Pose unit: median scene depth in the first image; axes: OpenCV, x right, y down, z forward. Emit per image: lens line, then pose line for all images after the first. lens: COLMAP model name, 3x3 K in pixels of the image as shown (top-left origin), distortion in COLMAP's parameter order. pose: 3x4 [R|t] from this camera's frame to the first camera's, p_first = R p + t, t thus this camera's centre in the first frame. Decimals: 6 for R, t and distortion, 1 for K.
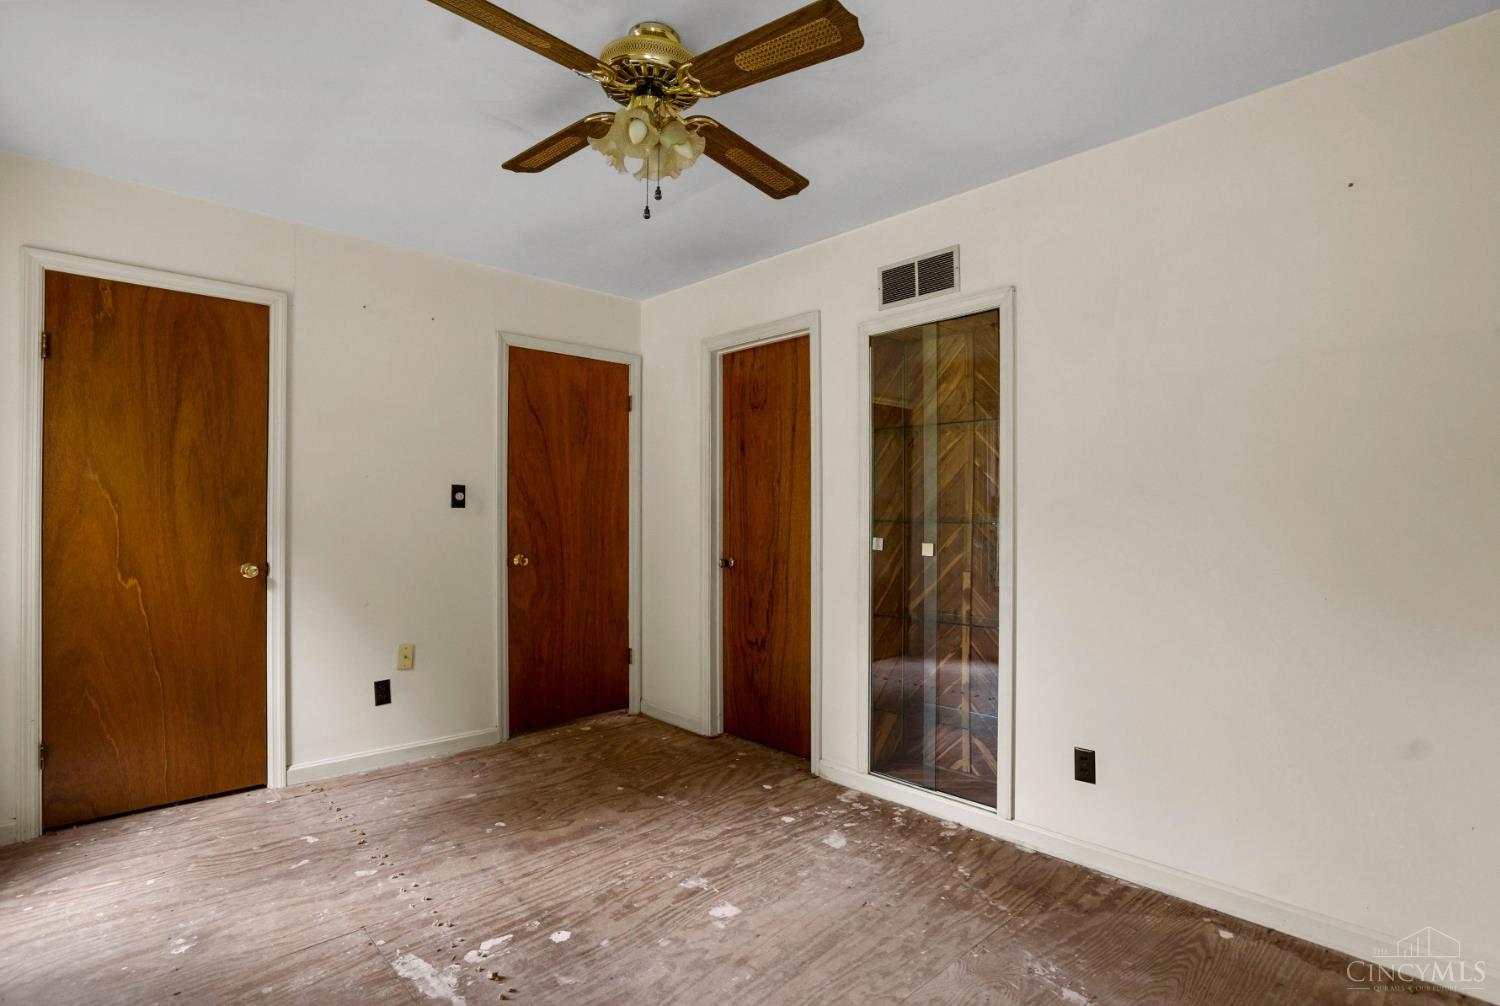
lens RADIAL K [[755.3, 0, 746.3], [0, 755.3, 513.0], [0, 0, 1]] dist [-0.056148, 0.021395]
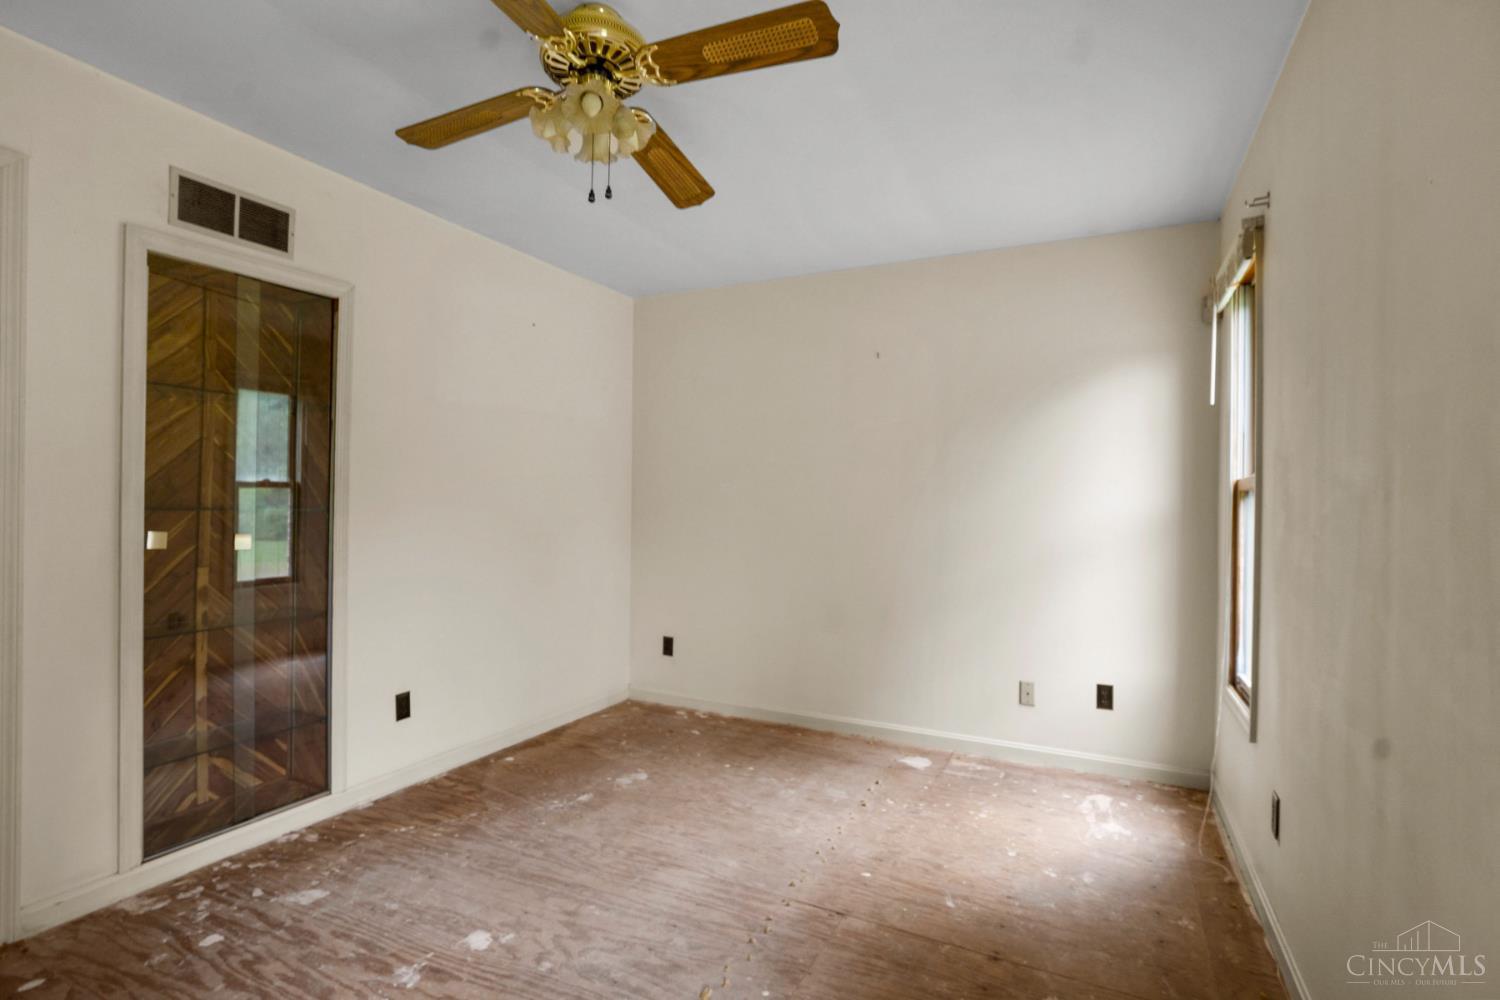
lens RADIAL K [[747.7, 0, 743.6], [0, 747.7, 495.1], [0, 0, 1]] dist [-0.056932, 0.017799]
pose [[-0.367216, 0.001313, 0.930135, -0.779318], [-0.010715, 0.999927, -0.005642, -0.005526], [-0.930074, -0.012038, -0.367175, 0.823956]]
